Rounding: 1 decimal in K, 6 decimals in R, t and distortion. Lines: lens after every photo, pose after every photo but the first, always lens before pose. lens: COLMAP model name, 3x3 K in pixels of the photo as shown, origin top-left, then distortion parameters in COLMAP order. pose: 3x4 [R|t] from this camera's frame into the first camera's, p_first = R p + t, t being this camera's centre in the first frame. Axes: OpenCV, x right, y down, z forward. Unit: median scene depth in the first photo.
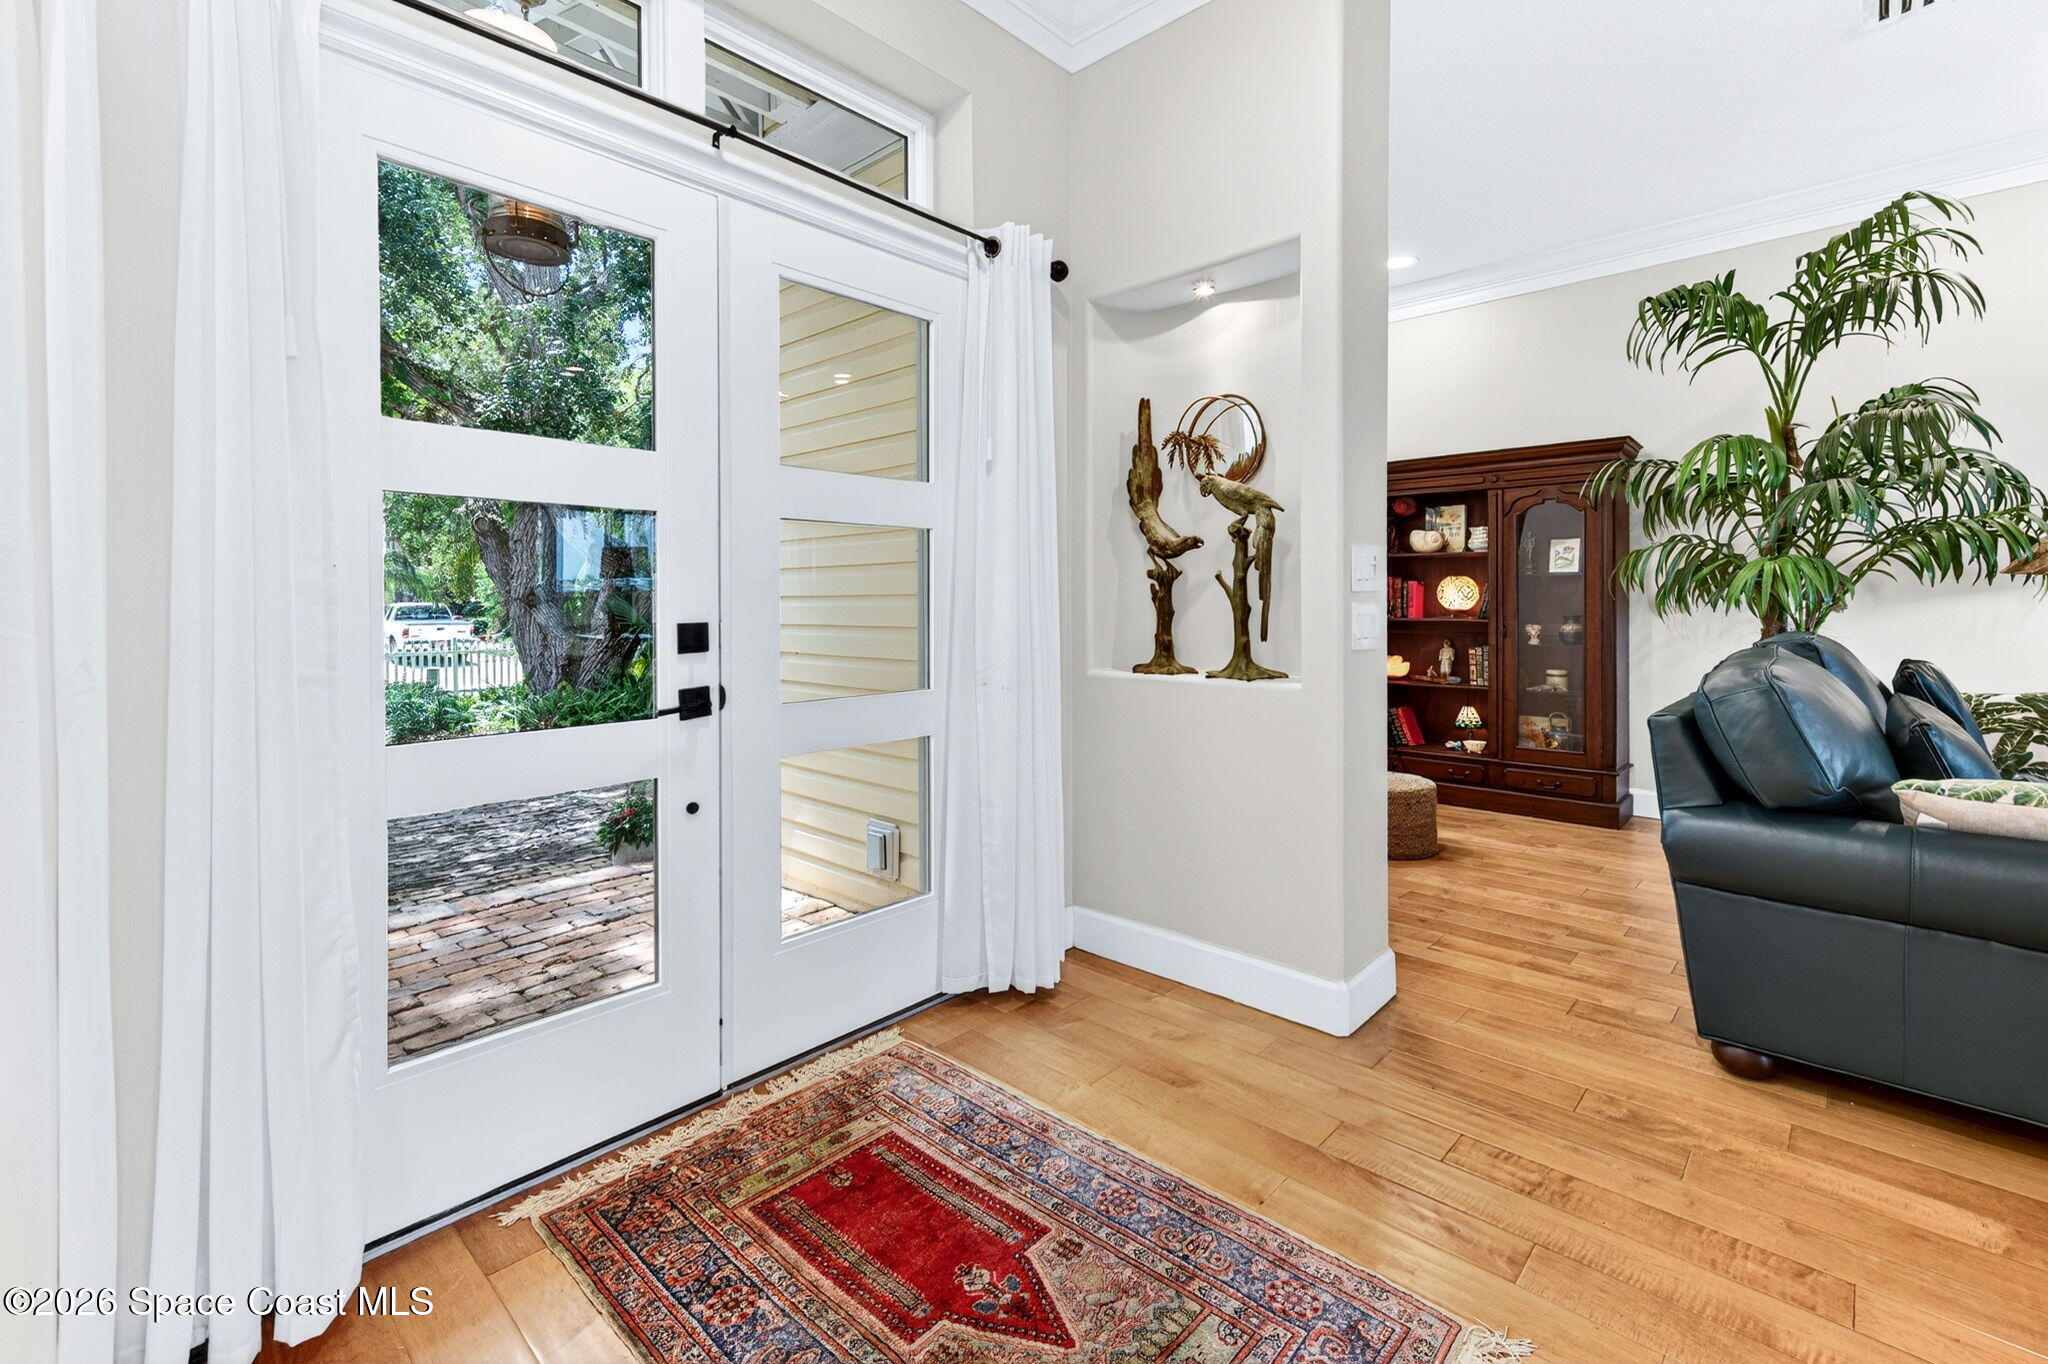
lens RADIAL K [[887.5, 0, 1026.6], [0, 887.5, 612.4], [0, 0, 1]] dist [0.002317, 0.001893]
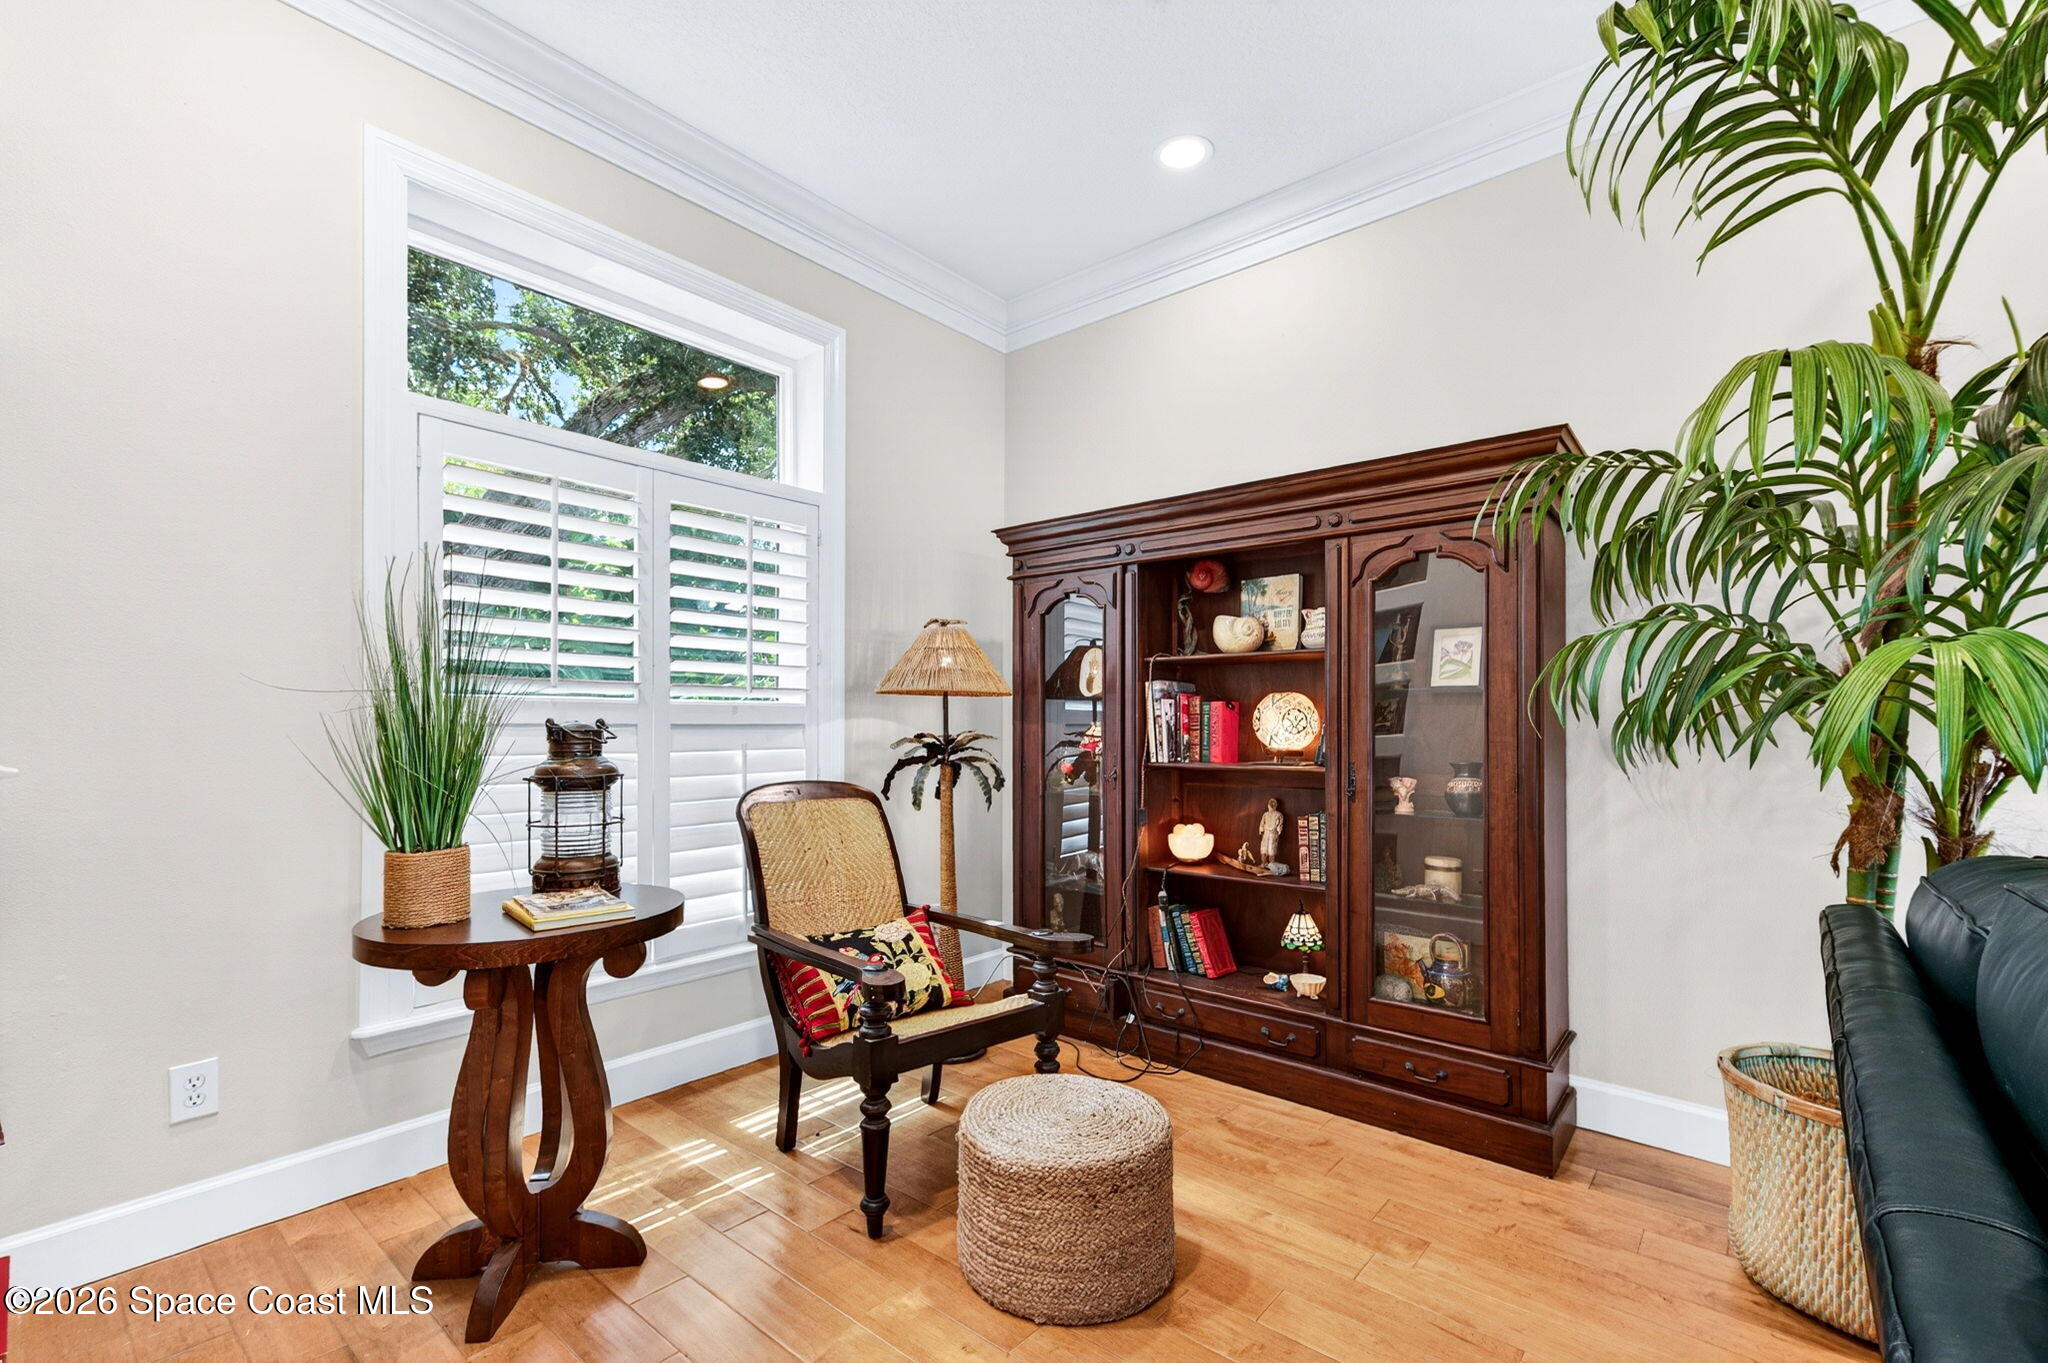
lens RADIAL K [[887.5, 0, 1016.6], [0, 887.5, 718.7], [0, 0, 1]] dist [0.002317, 0.001893]
pose [[0.998917, 0.004984, 0.046252, 0.309548], [-0.004247, 0.999863, -0.016021, -0.014279], [-0.046326, 0.015807, 0.998801, 0.462165]]
